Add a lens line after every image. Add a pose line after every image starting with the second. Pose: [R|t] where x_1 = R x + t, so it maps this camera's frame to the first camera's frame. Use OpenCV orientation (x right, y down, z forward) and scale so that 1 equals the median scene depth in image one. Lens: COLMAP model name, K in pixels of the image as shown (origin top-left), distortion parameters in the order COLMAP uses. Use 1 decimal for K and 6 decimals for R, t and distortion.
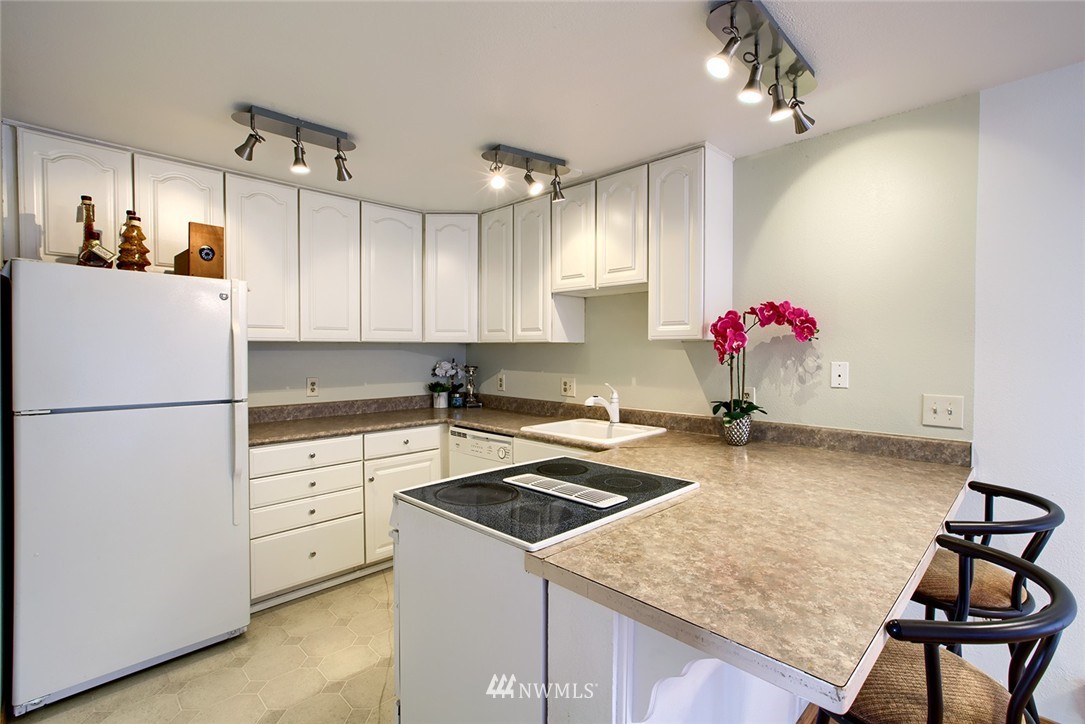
lens RADIAL K [[508.2, 0, 543.4], [0, 508.2, 359.6], [0, 0, 1]] dist [-0.002416, 0.001390]
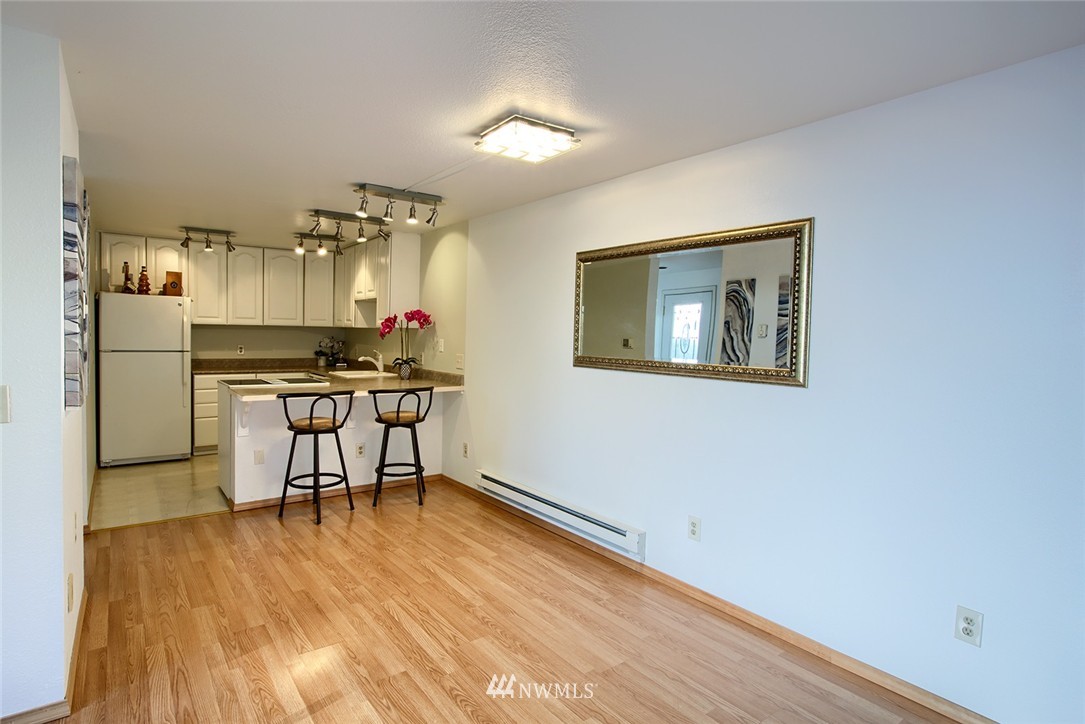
lens RADIAL K [[589.7, 0, 541.9], [0, 589.7, 364.8], [0, 0, 1]] dist [-0.003178, -0.001523]
pose [[0.987913, 0.026278, -0.152766, 1.318833], [-0.021151, 0.999160, 0.035085, 0.014899], [0.153560, -0.031430, 0.987639, -1.299244]]
